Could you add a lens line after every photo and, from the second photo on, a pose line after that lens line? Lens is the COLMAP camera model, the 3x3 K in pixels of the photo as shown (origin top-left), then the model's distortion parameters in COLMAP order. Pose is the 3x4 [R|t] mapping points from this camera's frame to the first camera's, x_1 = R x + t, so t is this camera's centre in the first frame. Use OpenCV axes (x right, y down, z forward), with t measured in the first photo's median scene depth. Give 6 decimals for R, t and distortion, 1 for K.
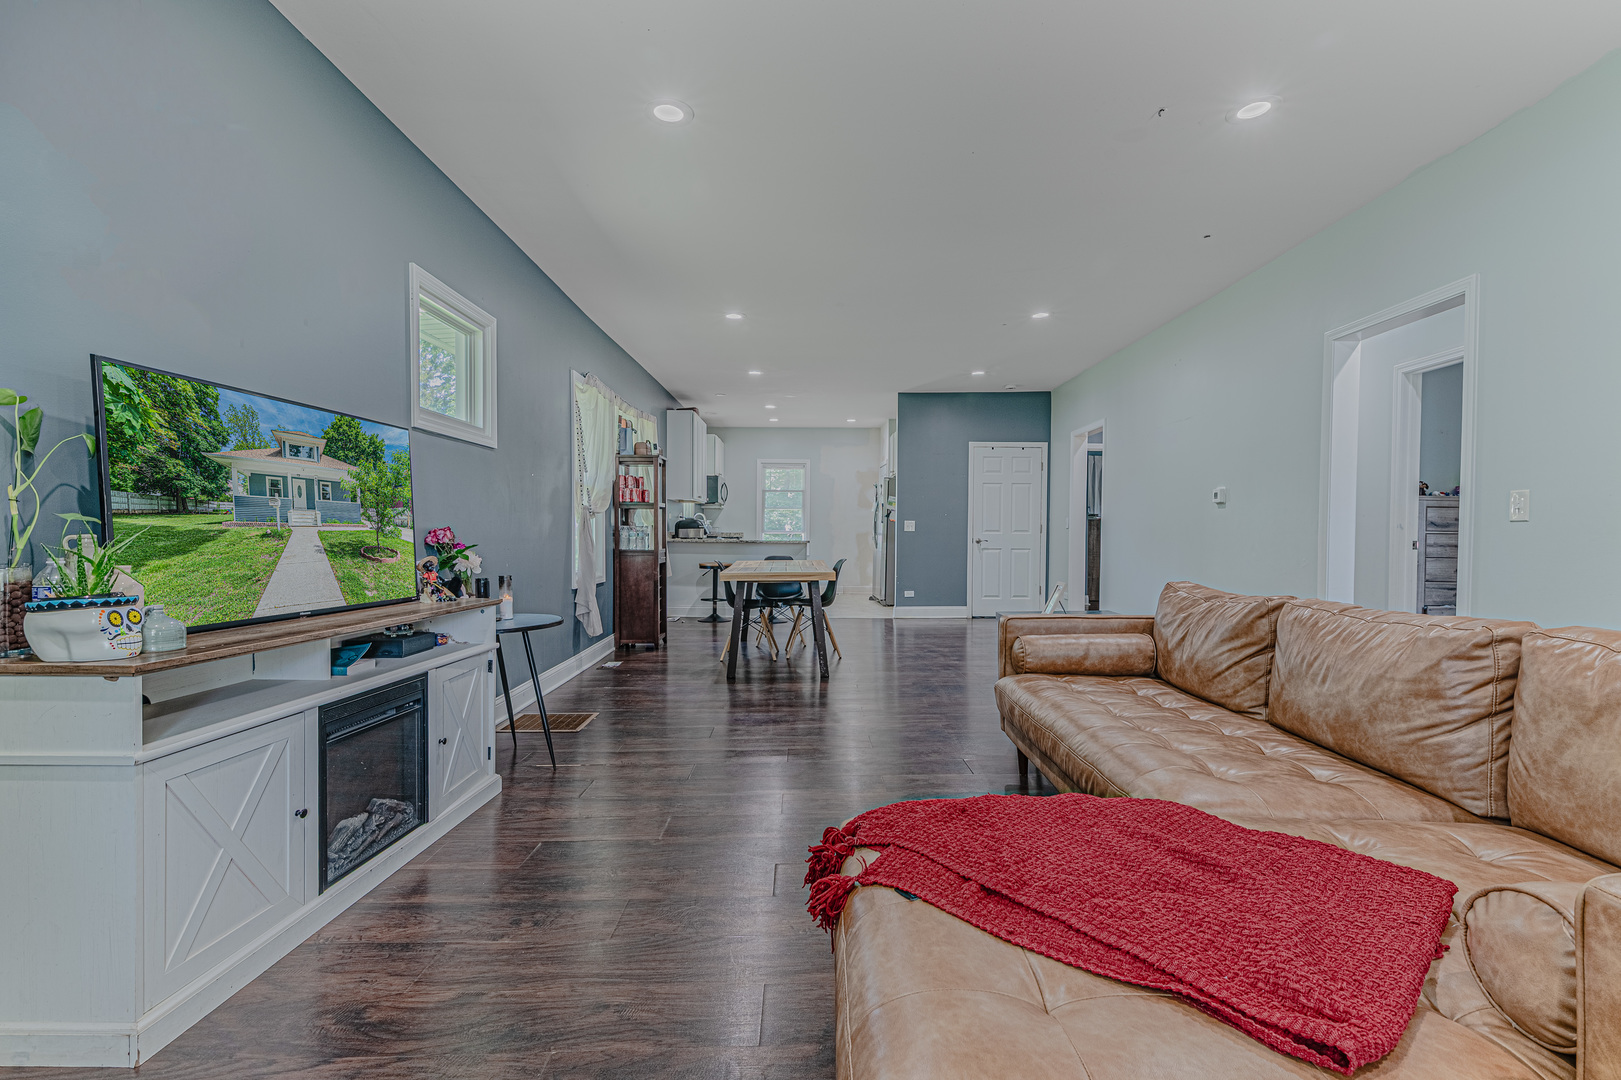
lens RADIAL K [[733.9, 0, 825.5], [0, 733.9, 540.1], [0, 0, 1]] dist [0.017187, 0.001295]
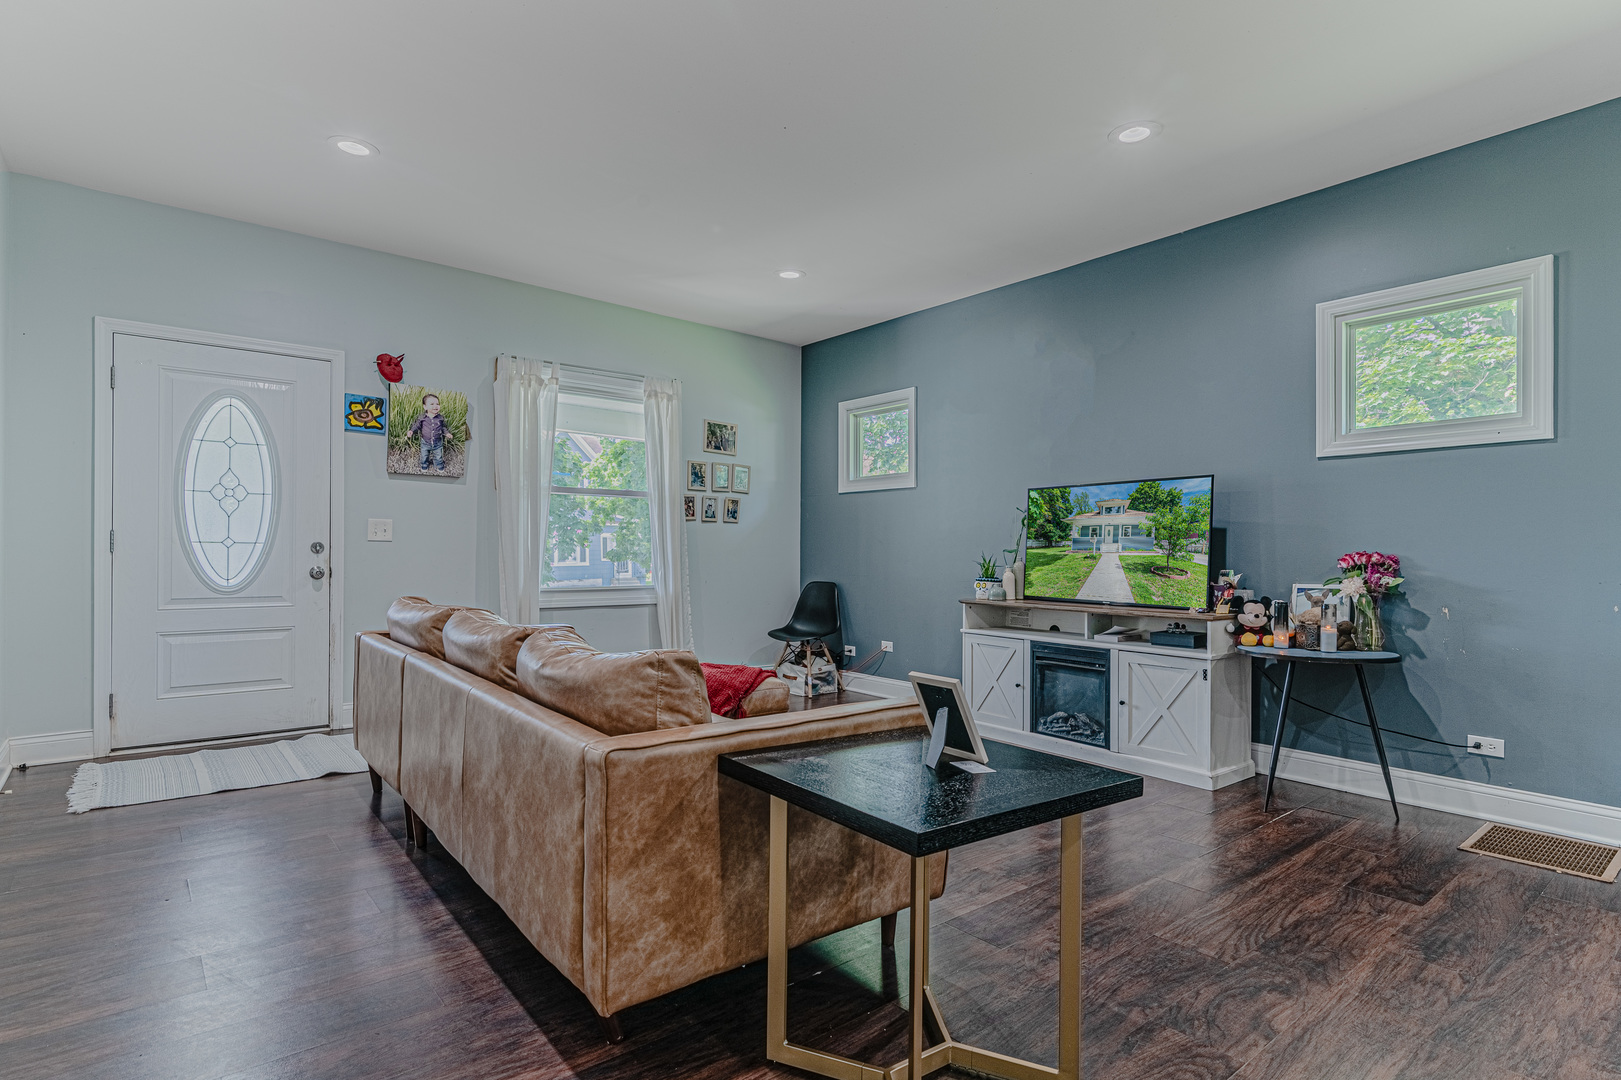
lens RADIAL K [[831.8, 0, 823.5], [0, 831.8, 551.0], [0, 0, 1]] dist [0.020162, -0.001214]
pose [[-0.785351, -0.008125, -0.618997, 1.007258], [-0.012226, 0.999922, 0.002387, -0.018752], [0.618930, 0.009443, -0.785390, 2.052642]]
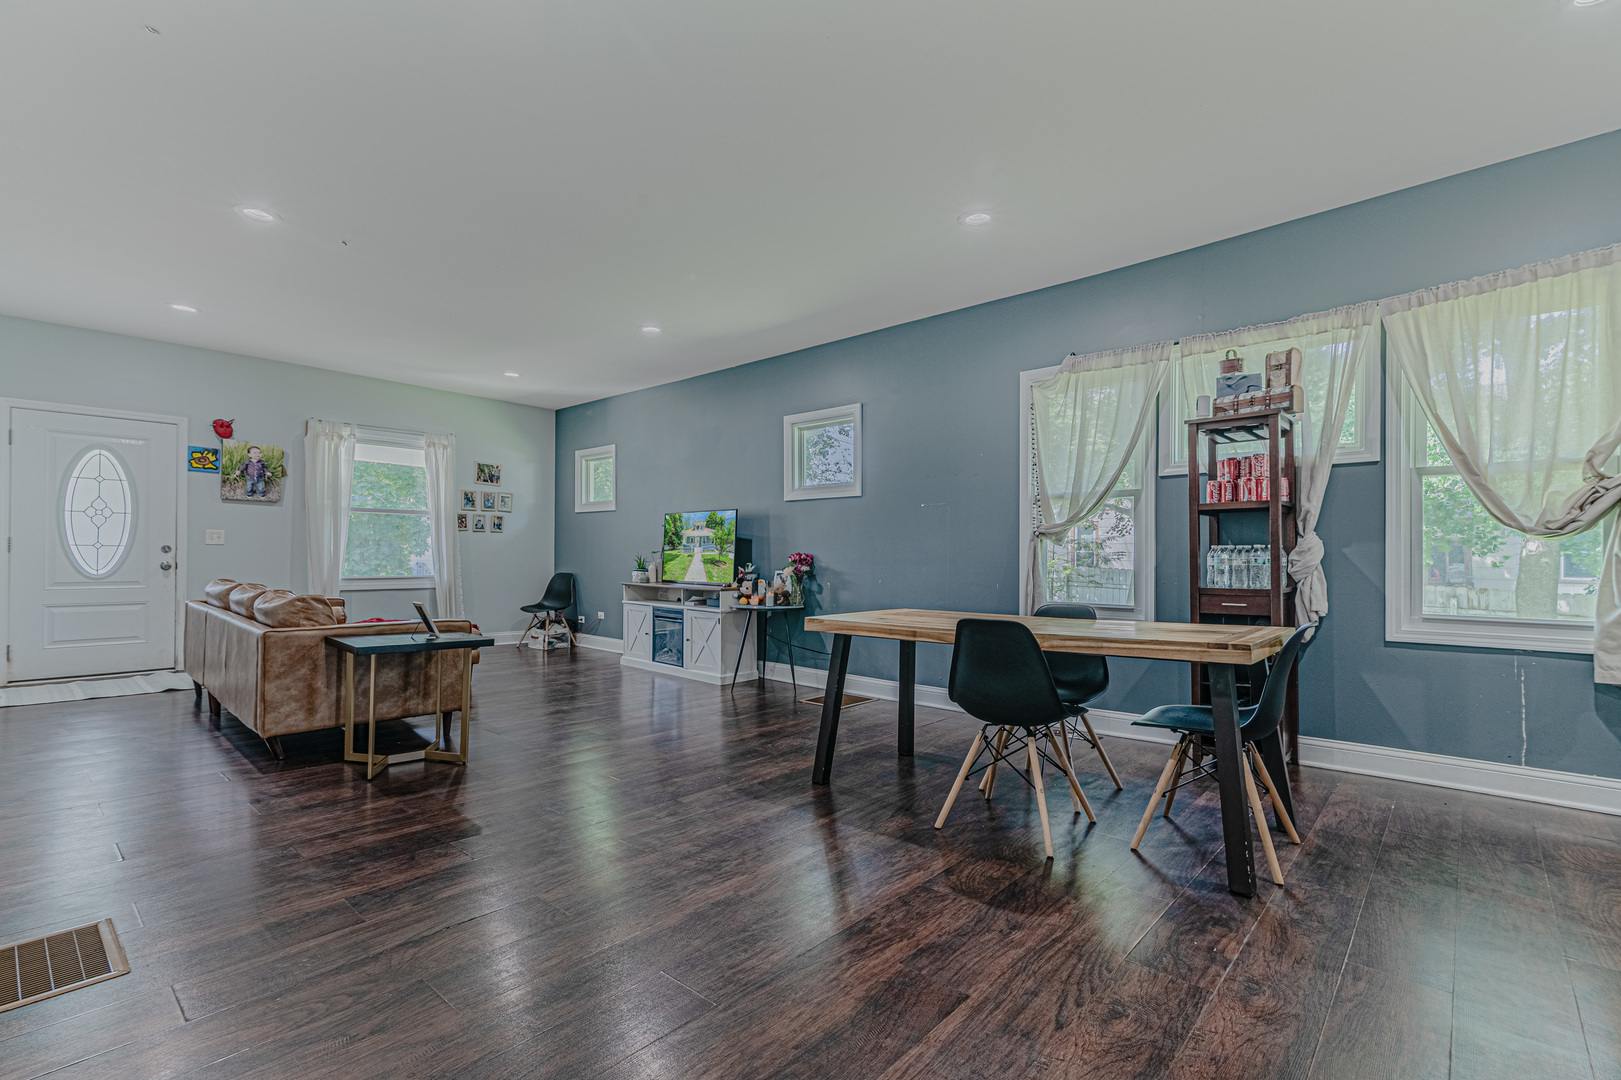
lens RADIAL K [[733.9, 0, 817.8], [0, 733.9, 551.0], [0, 0, 1]] dist [0.017187, 0.001295]
pose [[-0.688884, -0.010894, -0.724790, 1.041437], [-0.013912, 0.999902, -0.001805, -0.027458], [0.724738, 0.008840, -0.688968, 3.236102]]
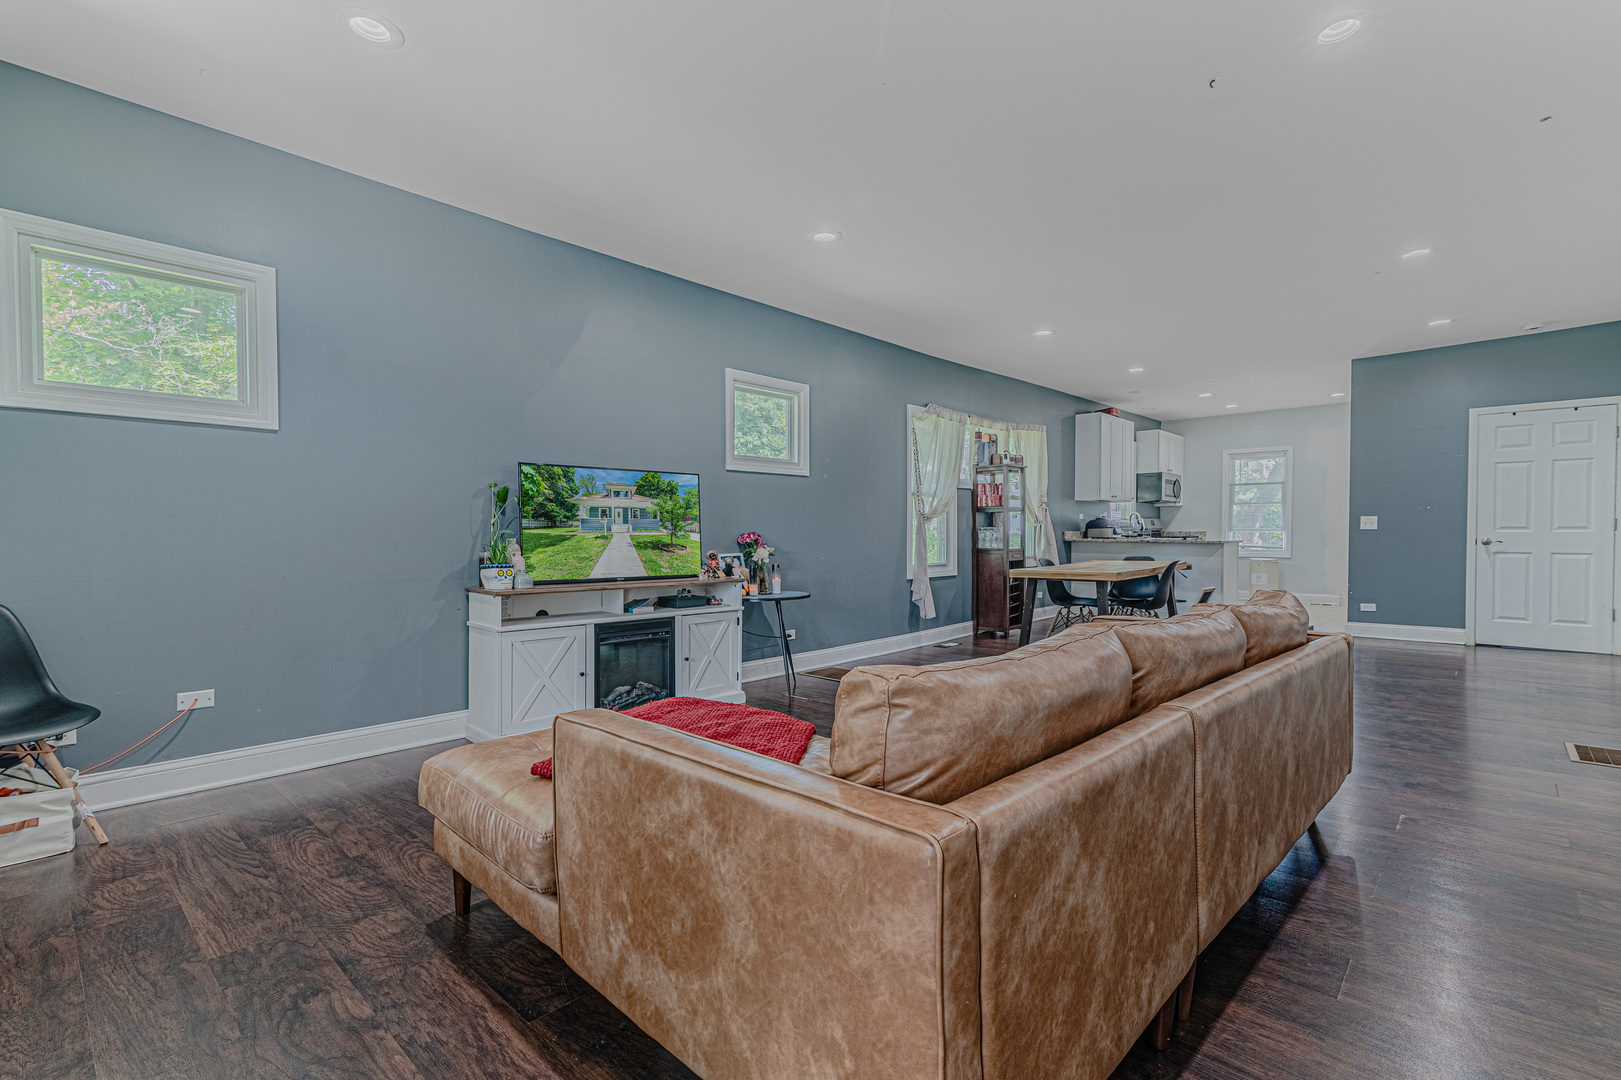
lens RADIAL K [[733.9, 0, 818.7], [0, 733.9, 532.7], [0, 0, 1]] dist [0.017187, 0.001295]
pose [[0.716772, -0.005205, -0.697288, 0.946168], [-0.000997, 0.999963, -0.008489, -0.003273], [0.697307, 0.006780, 0.716741, -0.001258]]
